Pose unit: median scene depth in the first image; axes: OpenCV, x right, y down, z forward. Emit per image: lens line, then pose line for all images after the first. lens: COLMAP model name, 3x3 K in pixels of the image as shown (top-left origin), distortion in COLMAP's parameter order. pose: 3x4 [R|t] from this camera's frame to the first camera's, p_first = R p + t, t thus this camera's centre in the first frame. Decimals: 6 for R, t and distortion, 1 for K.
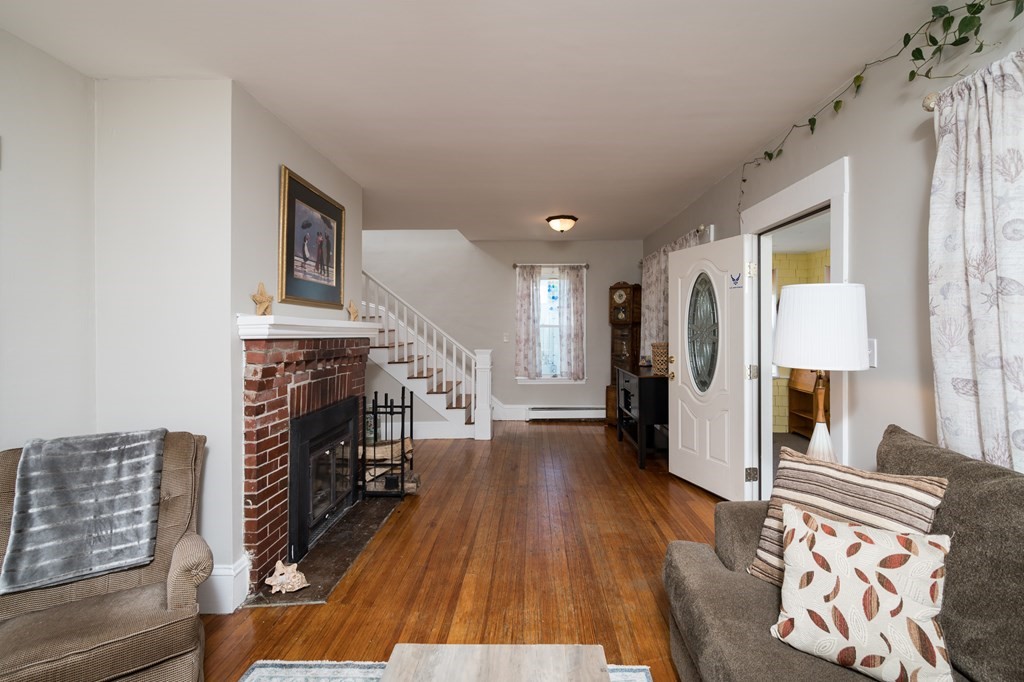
lens RADIAL K [[462.9, 0, 517.6], [0, 462.9, 328.4], [0, 0, 1]] dist [-0.000234, -0.000162]
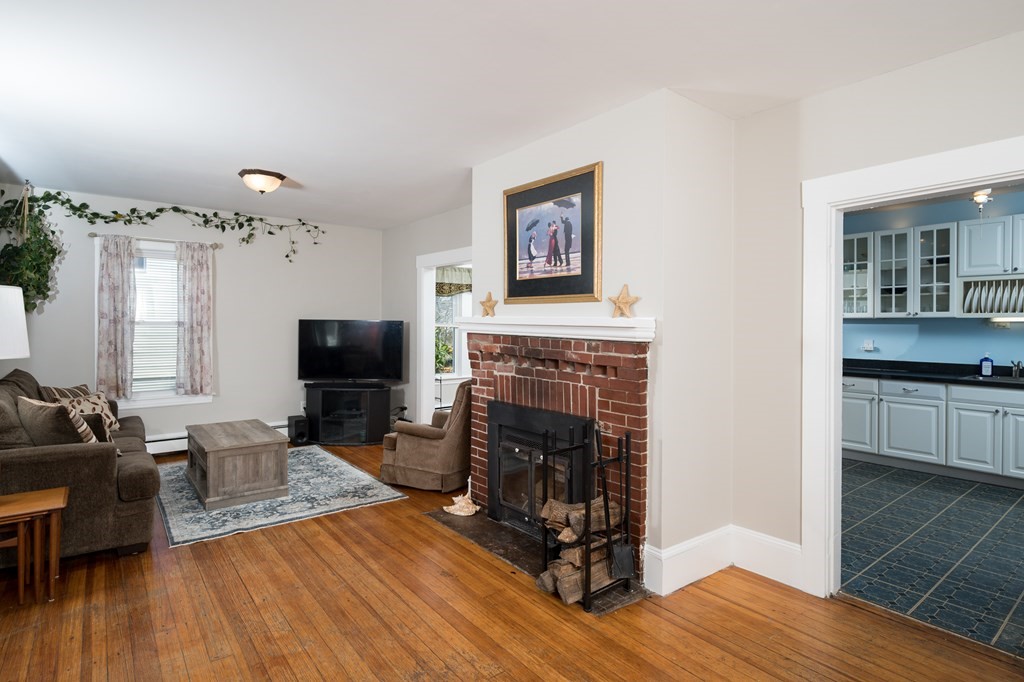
lens RADIAL K [[527.8, 0, 515.8], [0, 527.8, 325.5], [0, 0, 1]] dist [-0.000135, -0.000546]
pose [[-0.763282, 0.001661, -0.646063, 0.306413], [-0.000606, 0.999994, 0.003287, -0.004063], [0.646065, 0.002900, -0.763277, 1.751795]]
